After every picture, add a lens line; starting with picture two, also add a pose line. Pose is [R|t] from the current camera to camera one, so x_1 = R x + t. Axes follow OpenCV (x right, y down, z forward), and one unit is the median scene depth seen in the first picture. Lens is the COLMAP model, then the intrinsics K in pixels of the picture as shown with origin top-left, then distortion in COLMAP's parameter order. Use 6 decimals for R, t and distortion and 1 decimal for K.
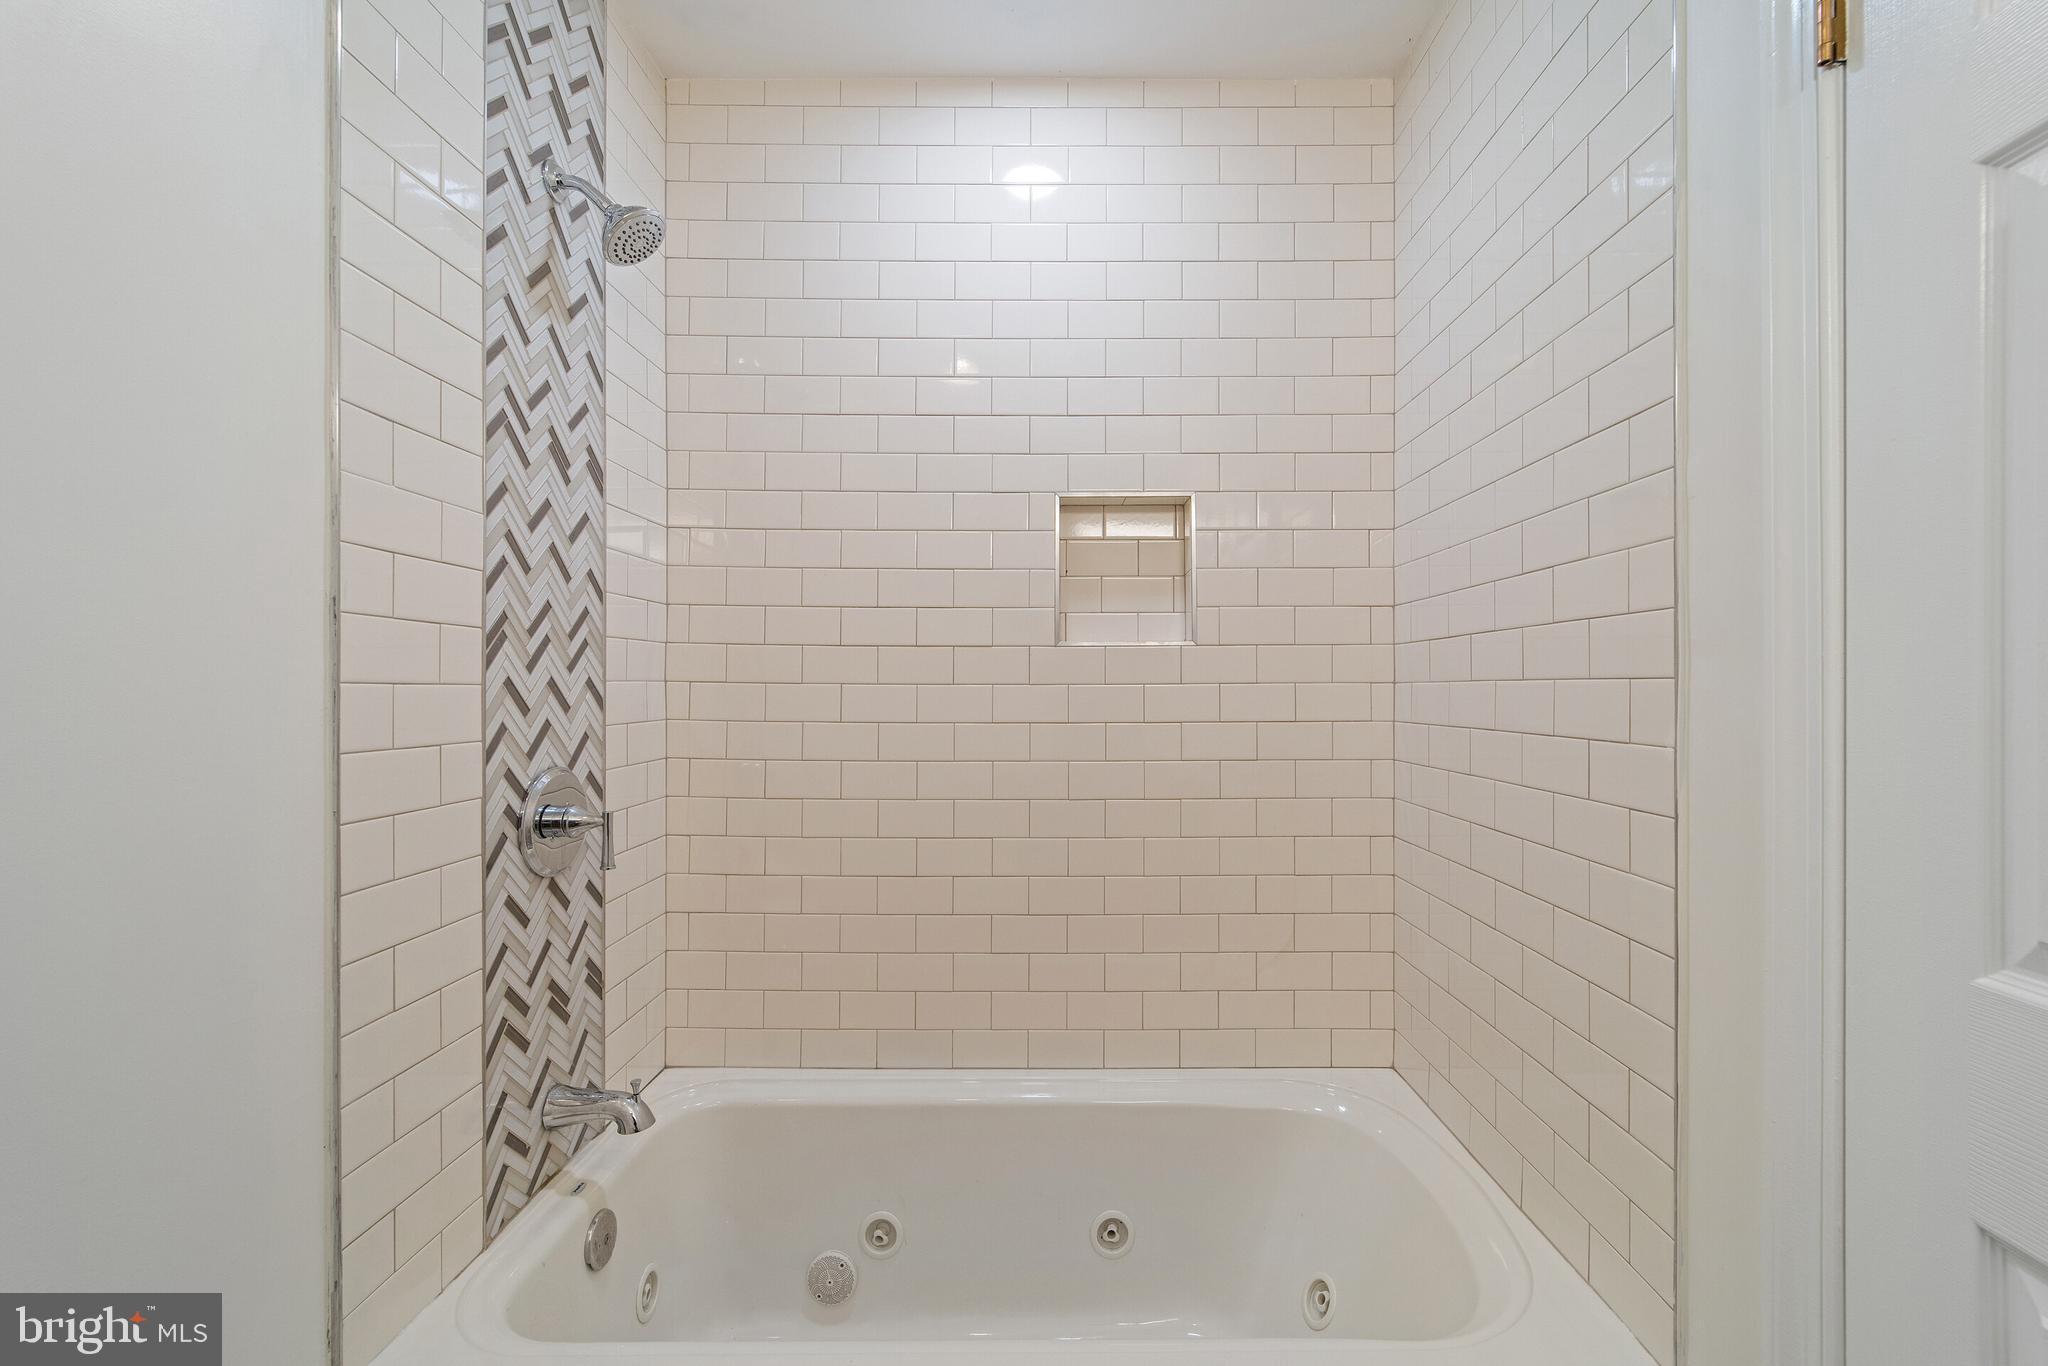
lens RADIAL K [[818.0, 0, 1023.2], [0, 818.0, 686.9], [0, 0, 1]] dist [0.002901, 0.000179]
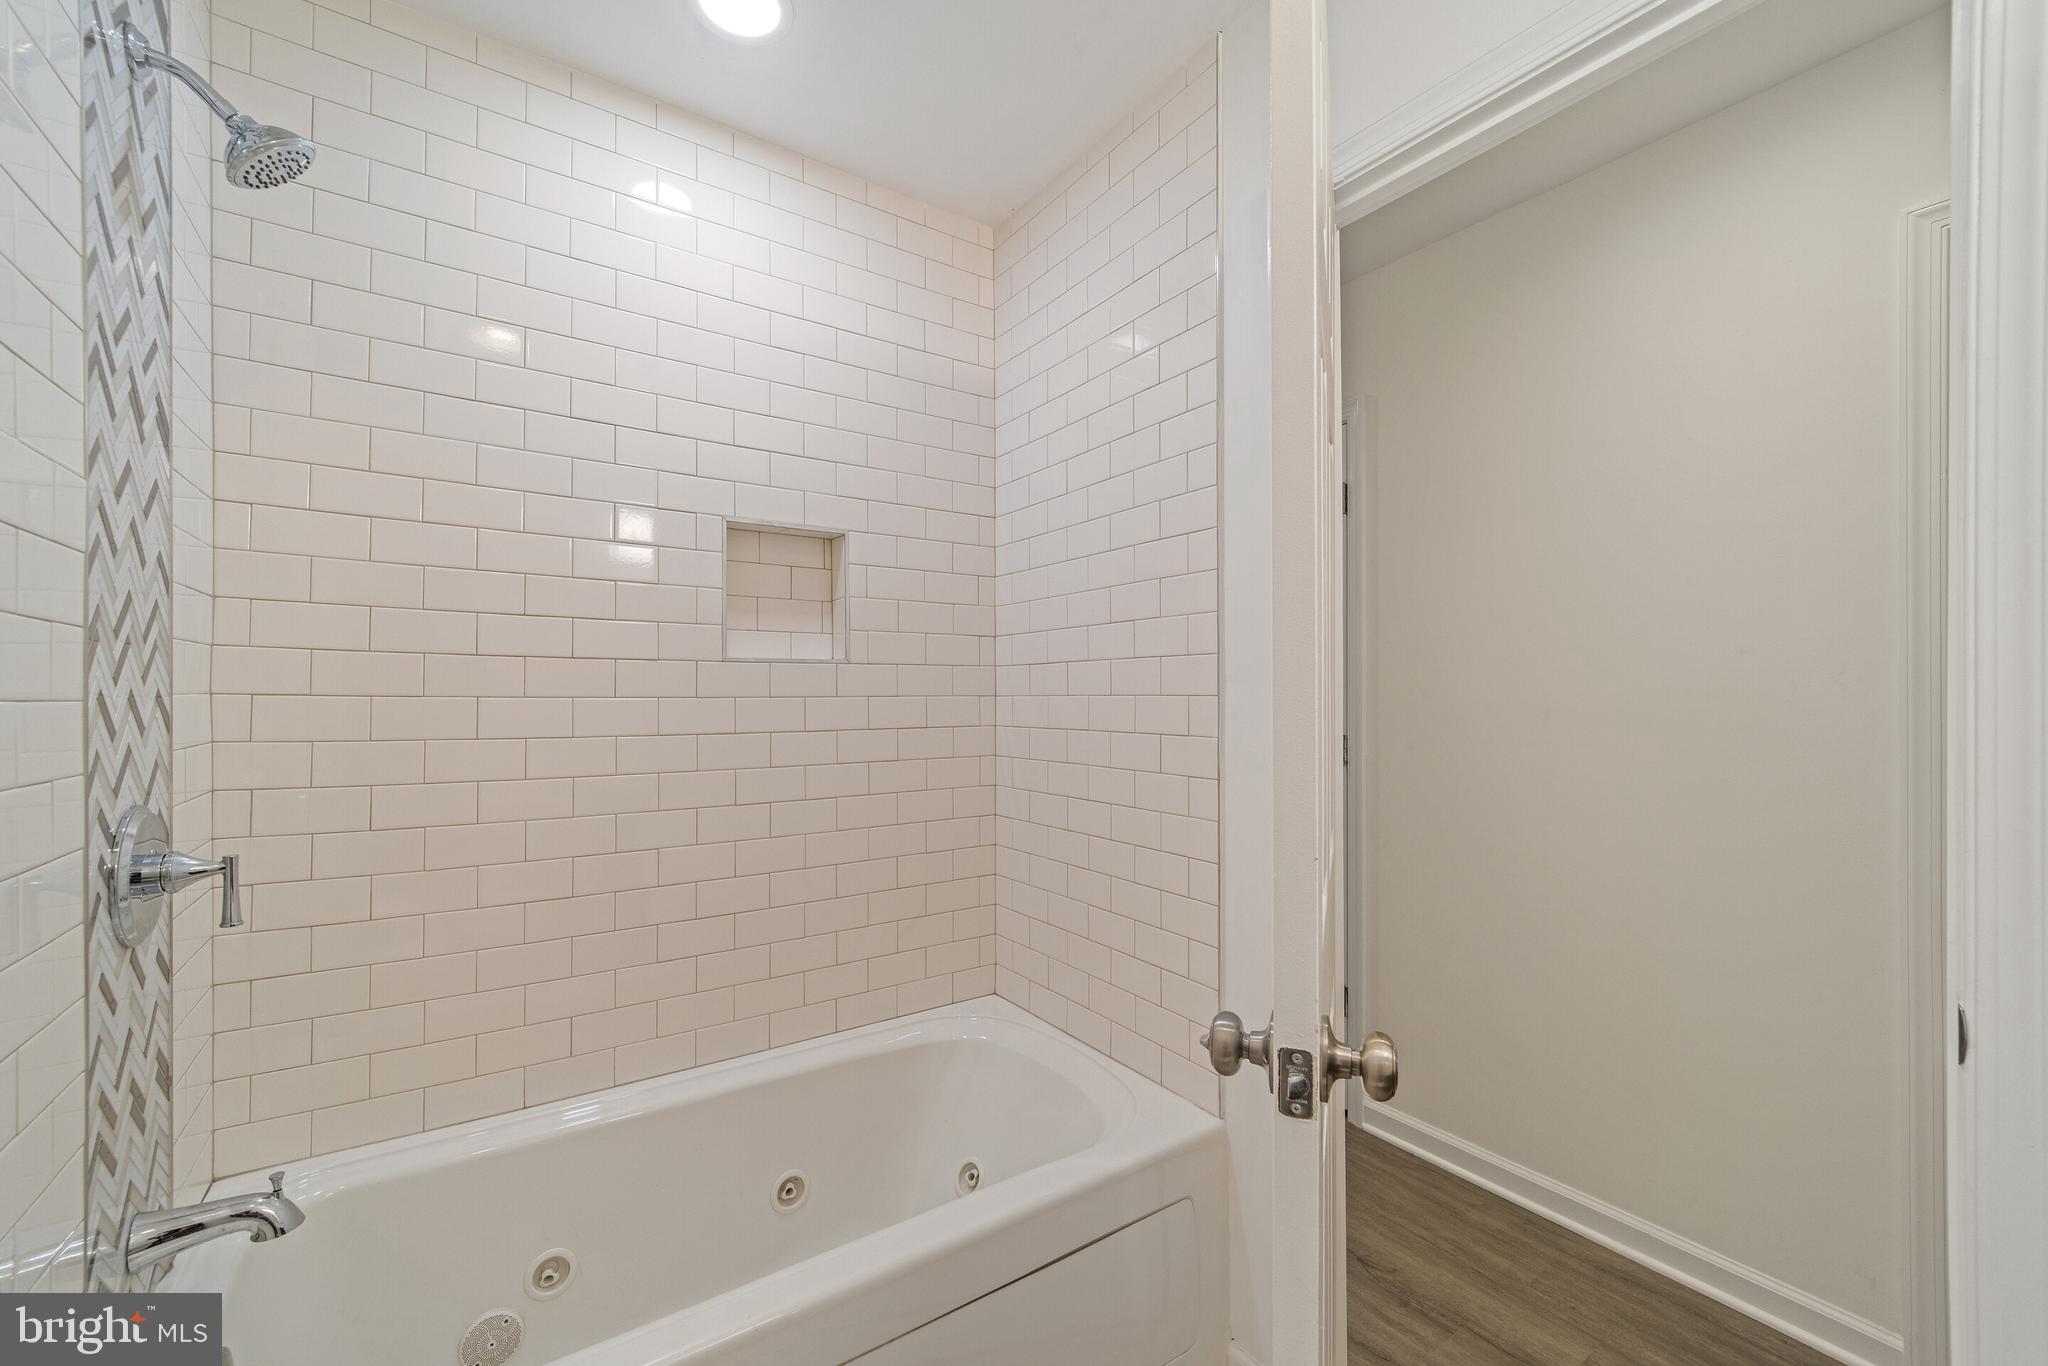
lens RADIAL K [[818.0, 0, 970.2], [0, 818.0, 694.7], [0, 0, 1]] dist [0.002901, 0.000179]
pose [[0.845064, 0.001017, 0.534664, -0.309942], [-0.000181, 0.999999, -0.001616, -0.006366], [-0.534665, 0.001269, 0.845063, -0.081164]]
